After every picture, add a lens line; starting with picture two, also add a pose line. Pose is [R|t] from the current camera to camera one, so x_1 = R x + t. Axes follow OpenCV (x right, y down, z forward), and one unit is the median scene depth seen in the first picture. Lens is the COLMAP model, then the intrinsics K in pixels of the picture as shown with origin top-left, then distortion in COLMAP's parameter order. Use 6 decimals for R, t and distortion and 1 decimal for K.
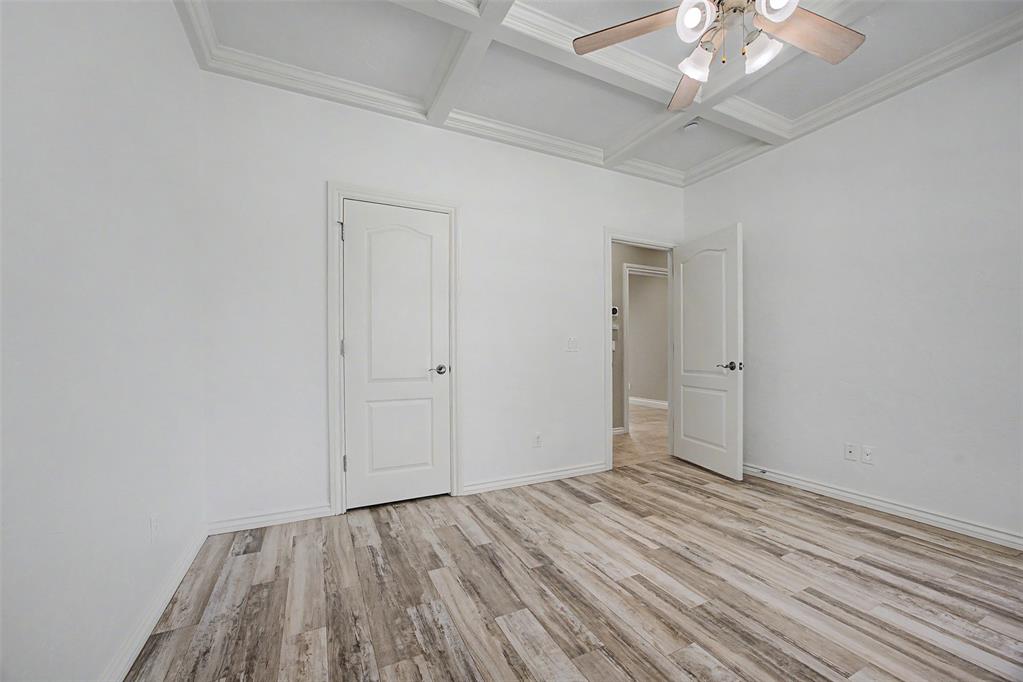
lens RADIAL K [[400.7, 0, 518.0], [0, 400.7, 358.5], [0, 0, 1]] dist [-0.017885, 0.006501]
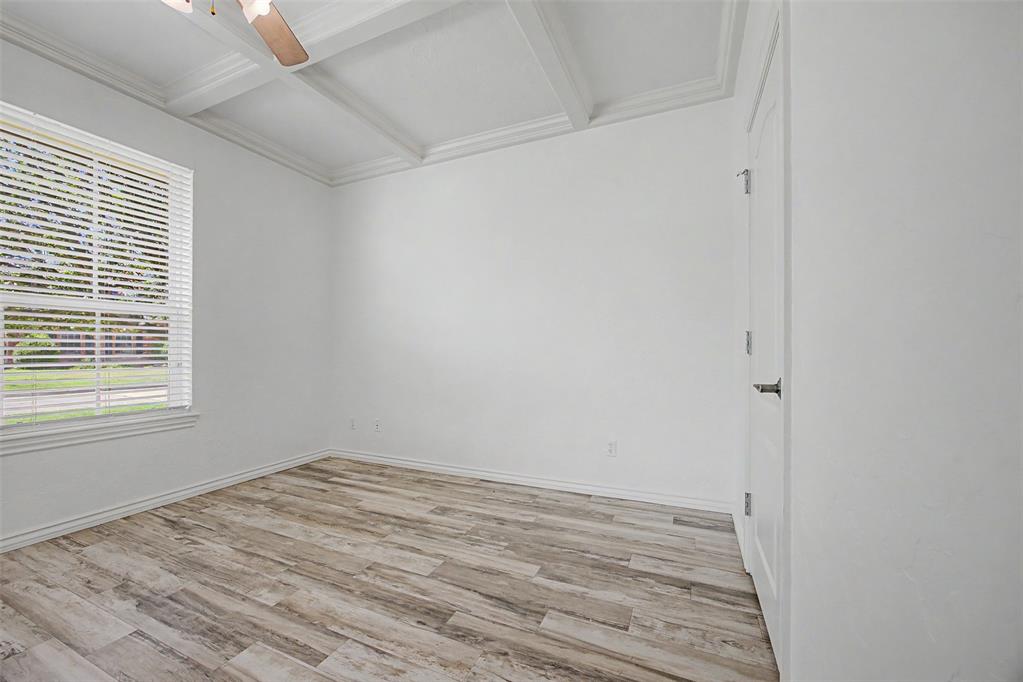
lens RADIAL K [[400.7, 0, 521.4], [0, 400.7, 345.2], [0, 0, 1]] dist [-0.017885, 0.006501]
pose [[-0.766255, -0.002035, -0.642533, 0.497820], [-0.003555, 0.999993, 0.001072, -0.037310], [0.642526, 0.003106, -0.766257, 1.849887]]
